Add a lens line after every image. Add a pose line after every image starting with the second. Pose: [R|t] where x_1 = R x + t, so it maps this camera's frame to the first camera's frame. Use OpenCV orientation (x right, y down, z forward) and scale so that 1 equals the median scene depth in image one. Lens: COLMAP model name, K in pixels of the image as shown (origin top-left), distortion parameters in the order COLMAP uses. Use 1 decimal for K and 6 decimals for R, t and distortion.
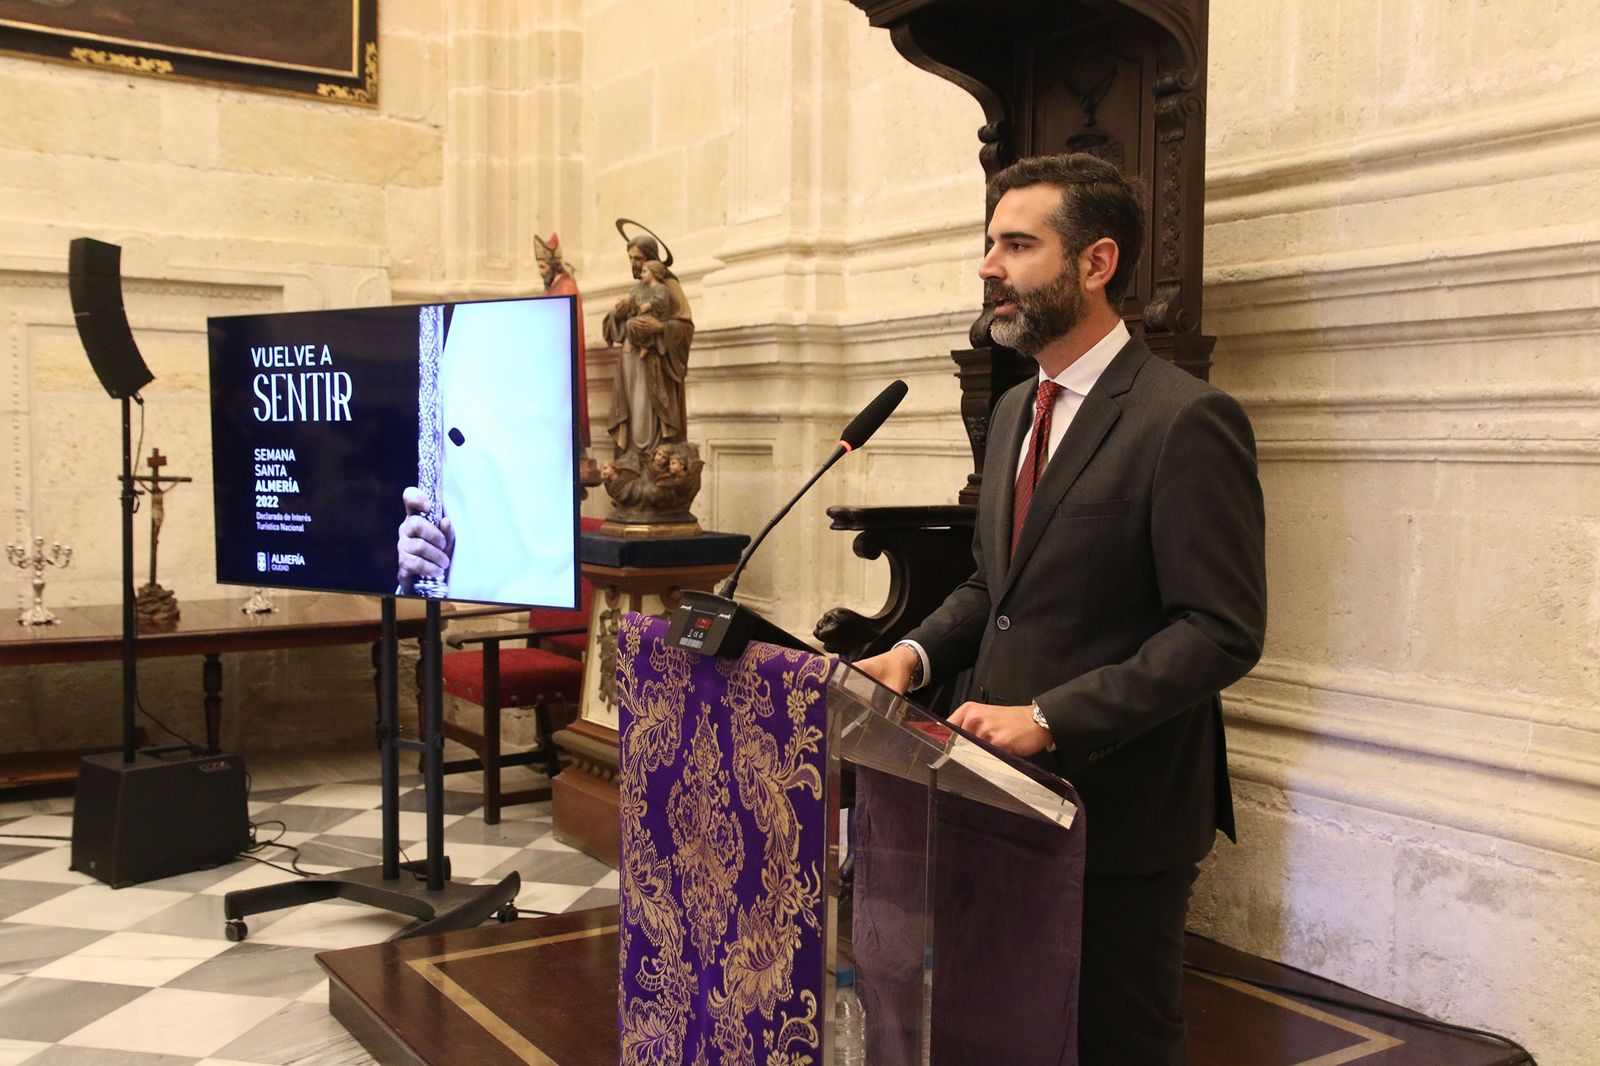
lens RADIAL K [[1569.5, 0, 801.6], [0, 1569.5, 541.1], [0, 0, 1]] dist [-0.012358, 0.000000]
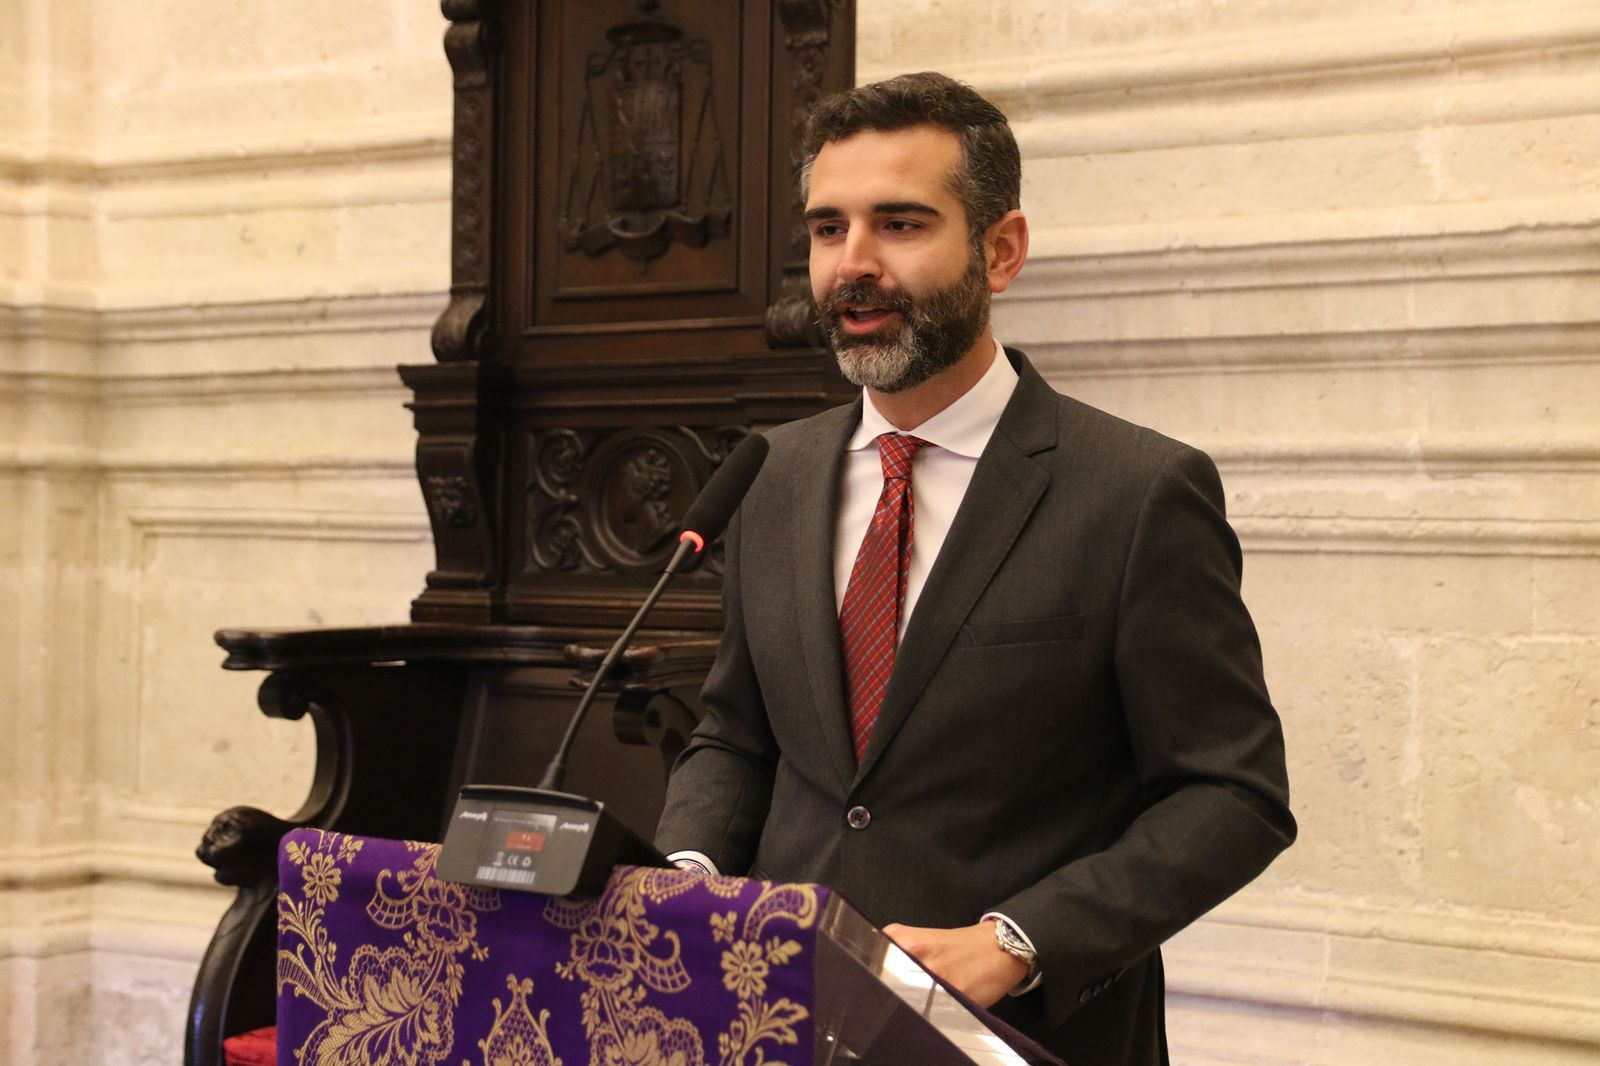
lens RADIAL K [[2675.0, 0, 795.2], [0, 2675.0, 542.9], [0, 0, 1]] dist [0.108187, 0.000000]
pose [[0.918661, -0.001988, 0.395042, -0.168394], [0.021135, 0.998803, -0.044122, -0.005790], [-0.394481, 0.048883, 0.917603, 0.011496]]
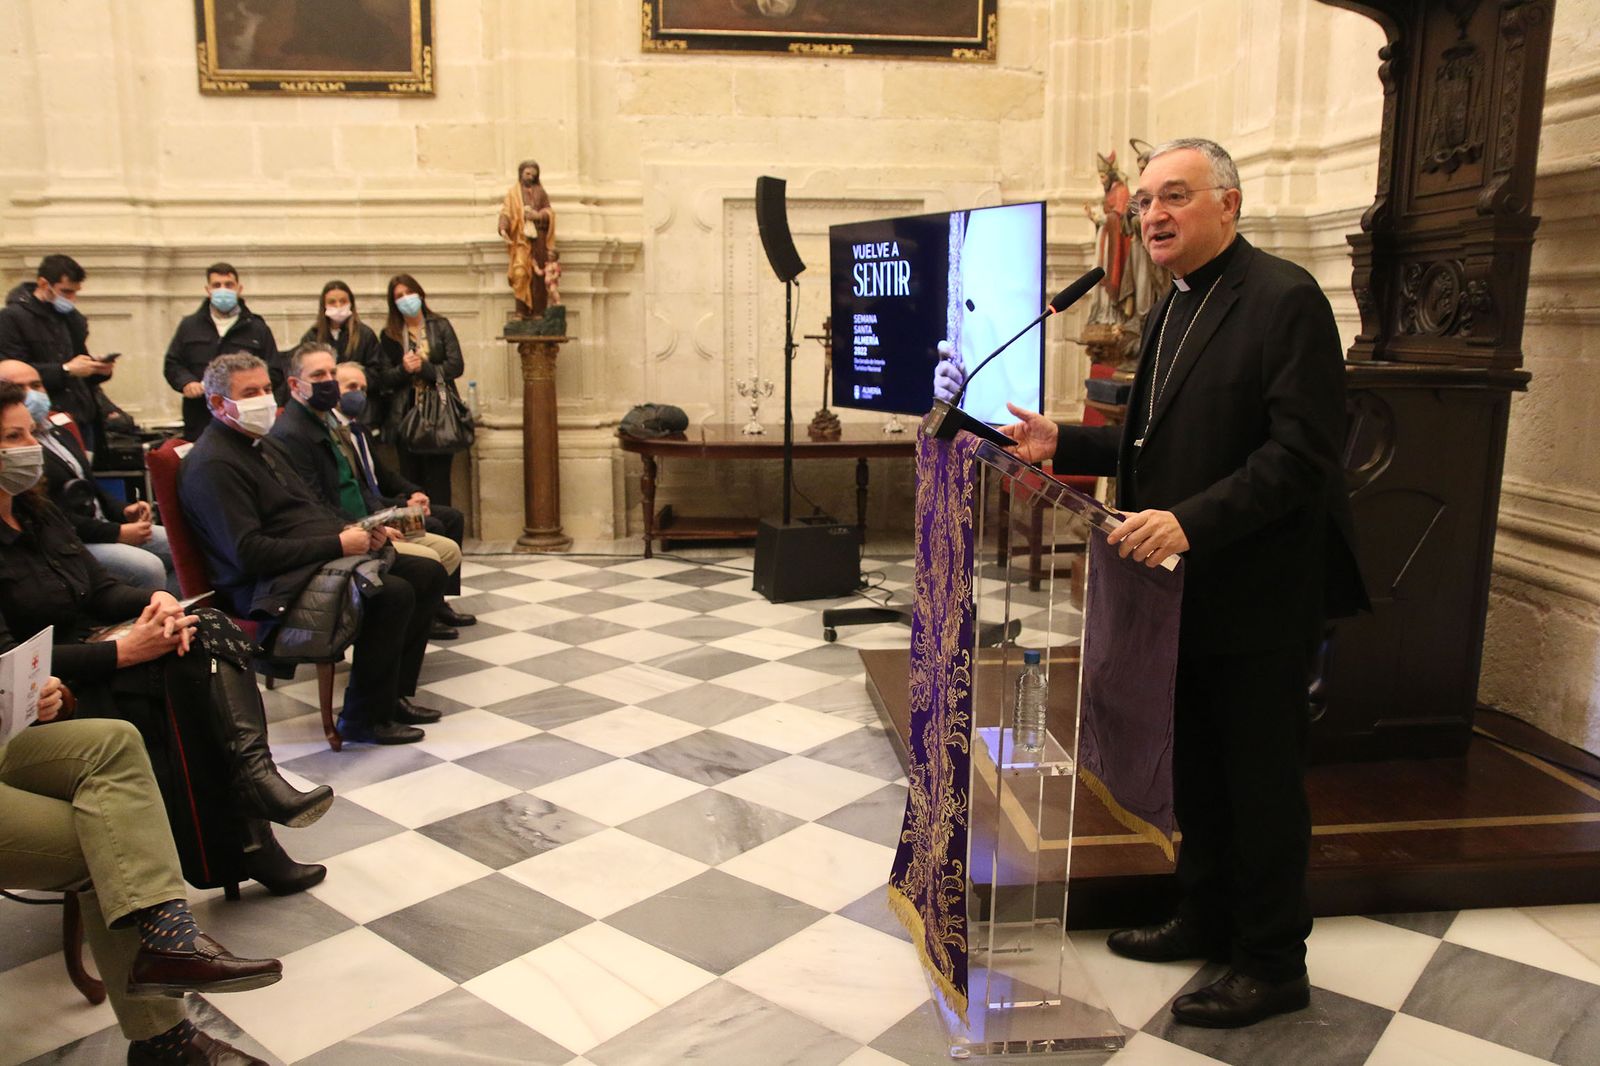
lens RADIAL K [[1249.7, 0, 795.7], [0, 1249.7, 533.4], [0, 0, 1]] dist [-0.119185, 0.110068]
pose [[0.879438, 0.075483, -0.469990, 0.184047], [-0.023446, 0.993018, 0.115611, 0.011918], [0.475435, -0.090653, 0.875068, -0.072891]]
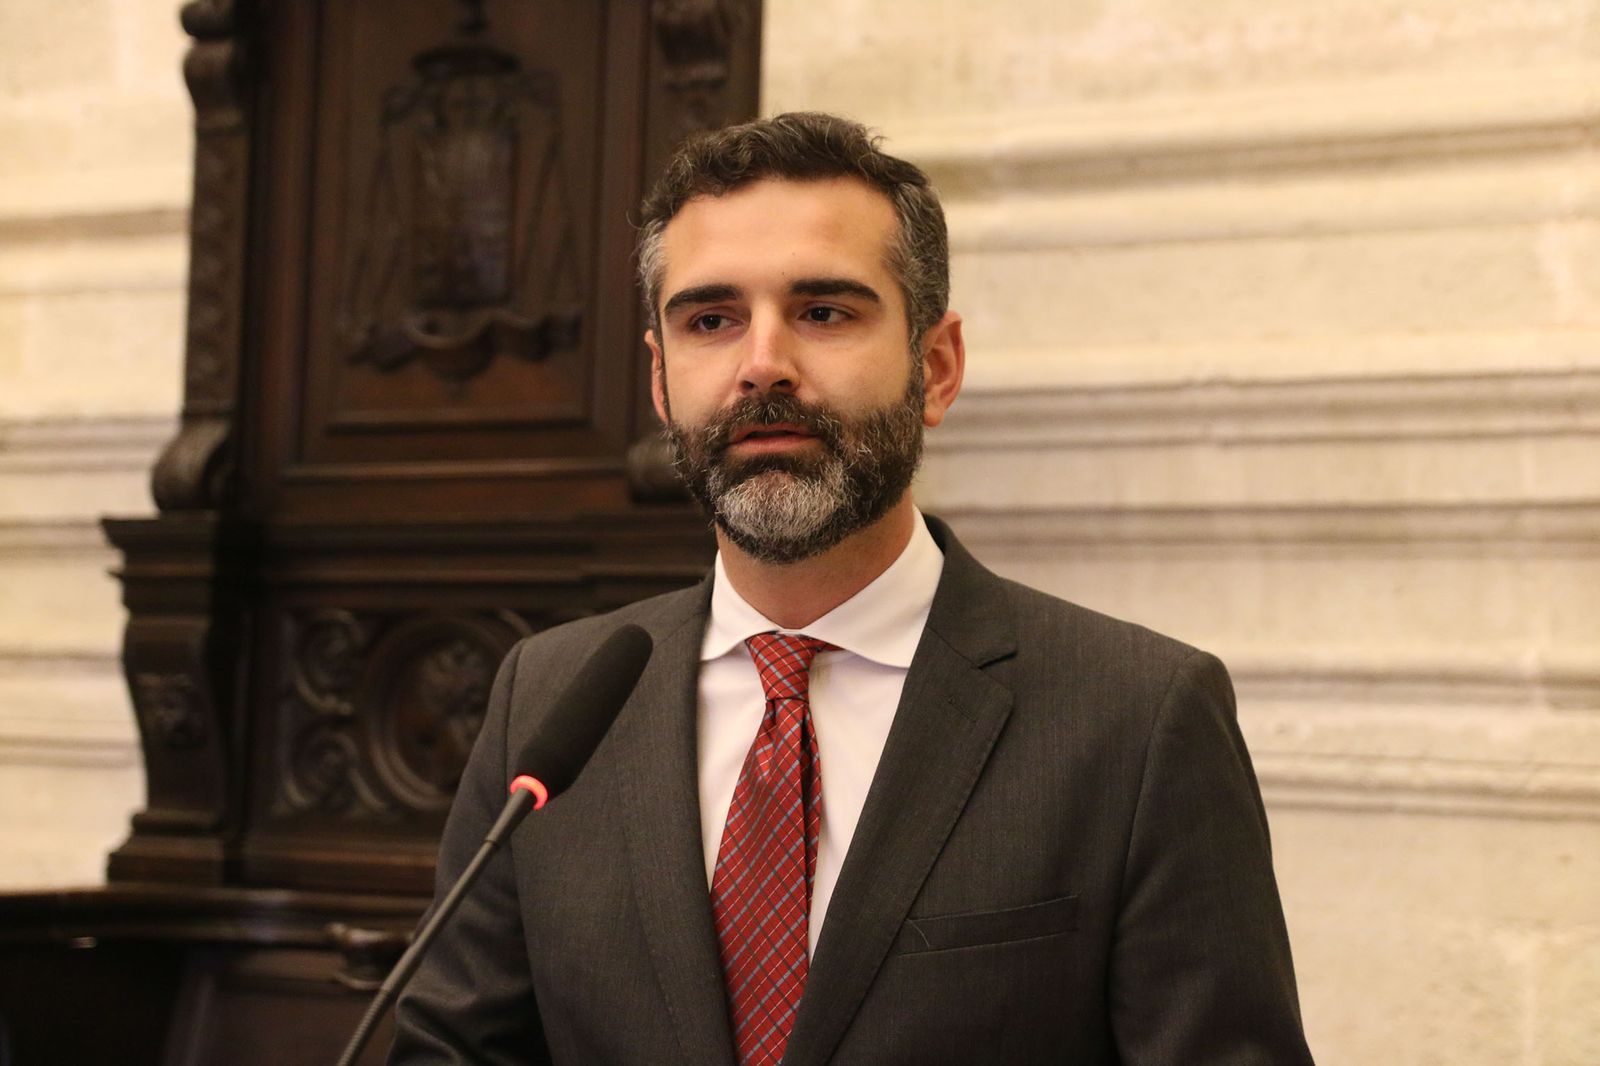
lens RADIAL K [[3399.3, 0, 795.2], [0, 3399.3, 544.8], [0, 0, 1]] dist [0.189713, 0.000000]
pose [[0.897448, 0.046424, 0.438670, -0.140184], [0.002043, 0.993998, -0.109375, -0.012802], [-0.441115, 0.099055, 0.891967, 0.100973]]
